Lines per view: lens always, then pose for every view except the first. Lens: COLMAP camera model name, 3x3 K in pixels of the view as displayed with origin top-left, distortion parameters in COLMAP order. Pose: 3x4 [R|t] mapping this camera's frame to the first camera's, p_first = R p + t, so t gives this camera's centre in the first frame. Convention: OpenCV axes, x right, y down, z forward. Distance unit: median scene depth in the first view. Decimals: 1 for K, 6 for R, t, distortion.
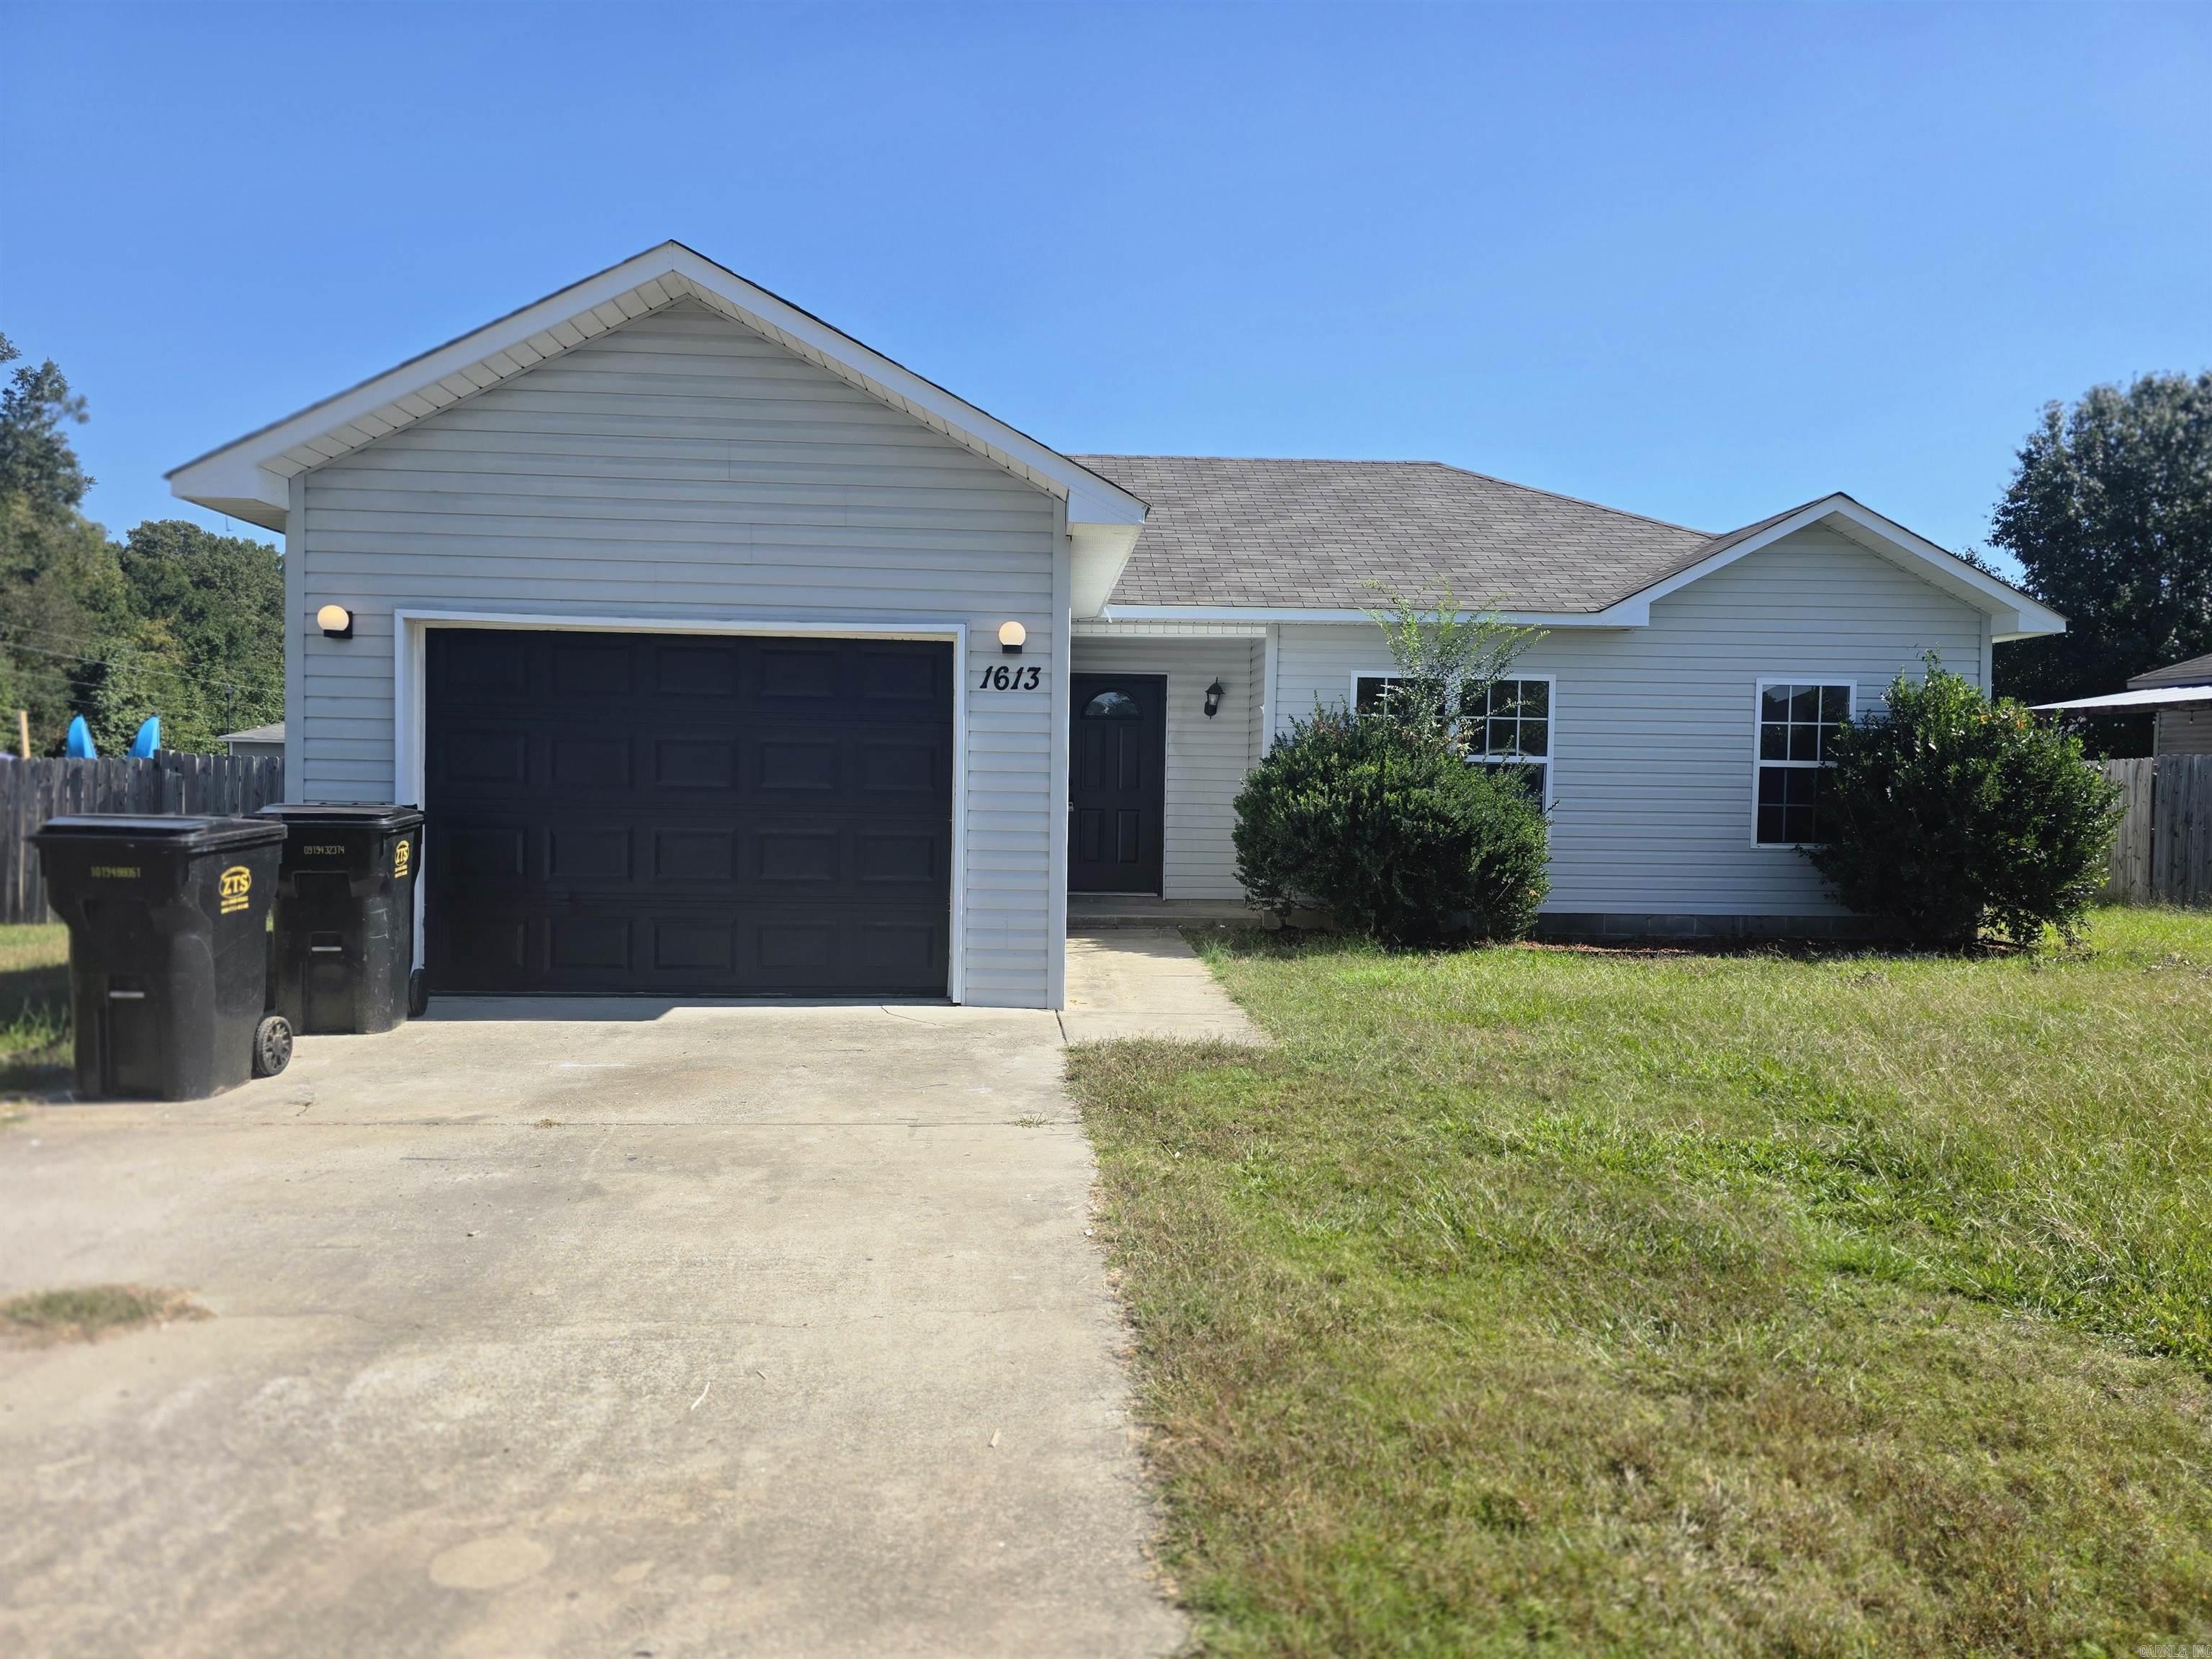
lens RADIAL K [[1480.6, 0, 1103.4], [0, 1480.6, 836.7], [0, 0, 1]] dist [0.134634, -0.180552]
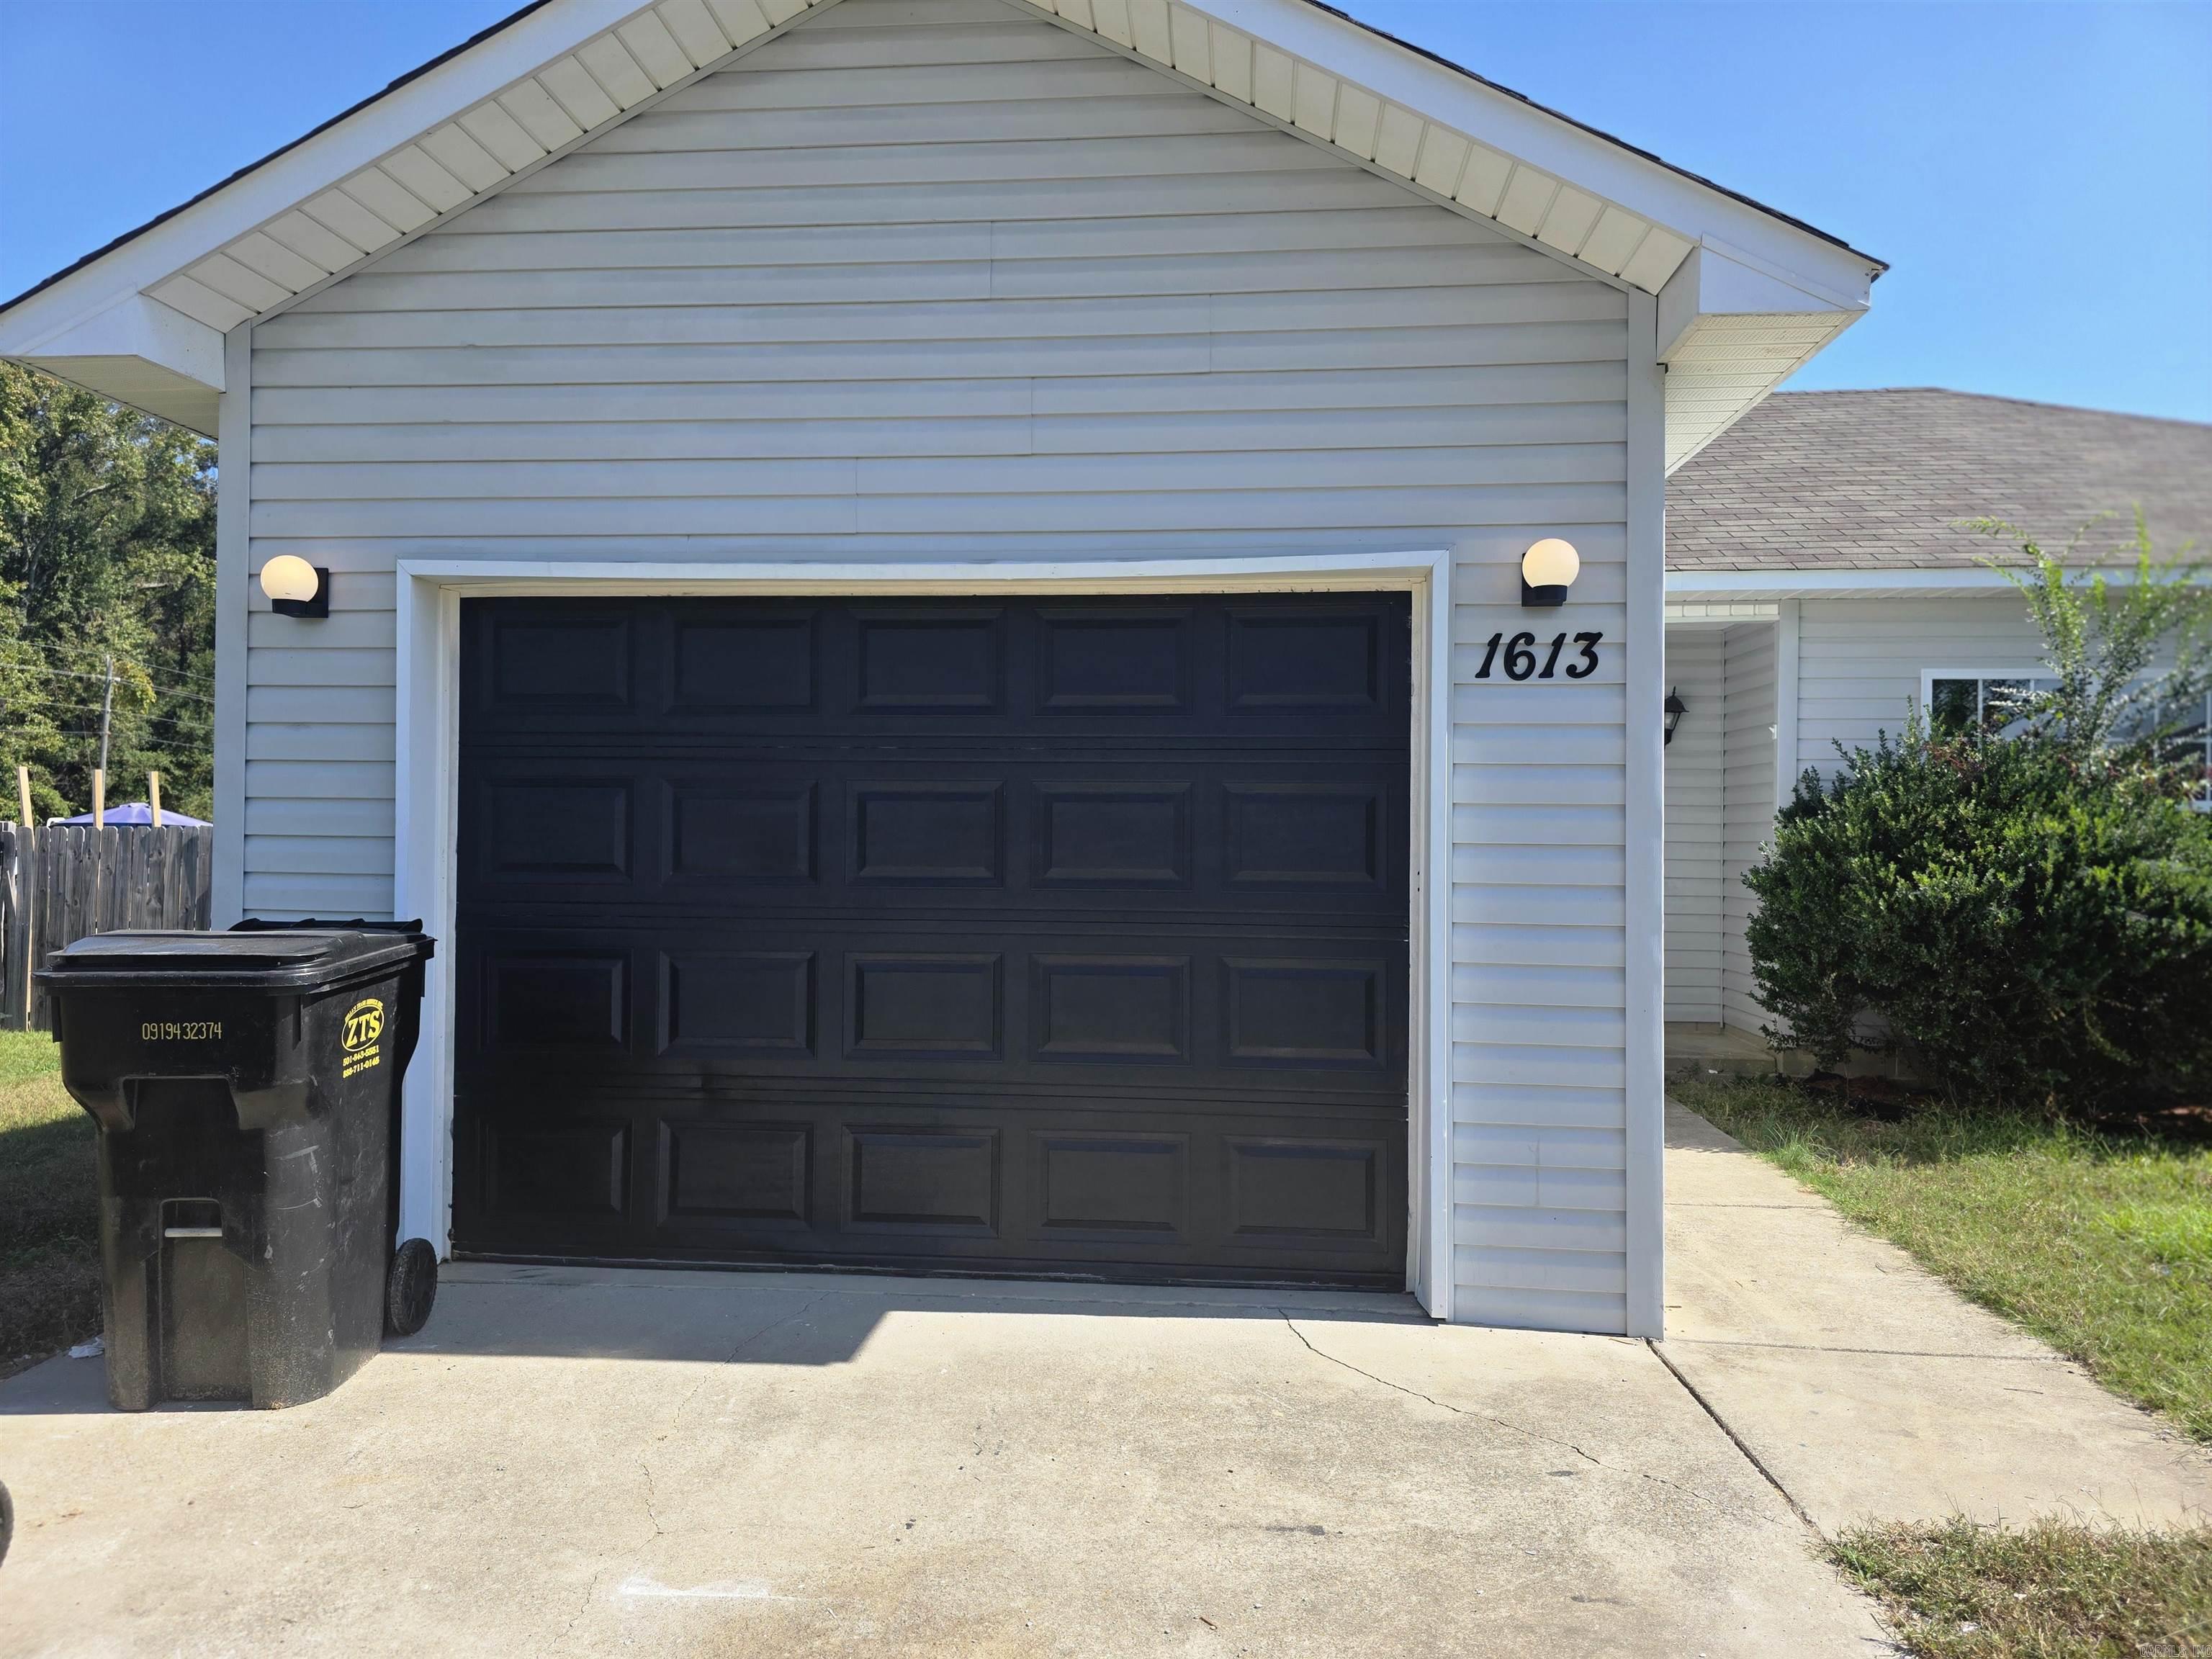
lens RADIAL K [[1480.6, 0, 1103.4], [0, 1480.6, 836.7], [0, 0, 1]] dist [0.134634, -0.180552]
pose [[0.990747, -0.009420, -0.135395, -0.139595], [0.004672, 0.999364, -0.035340, -0.029377], [0.135642, 0.034381, 0.990161, 0.485946]]
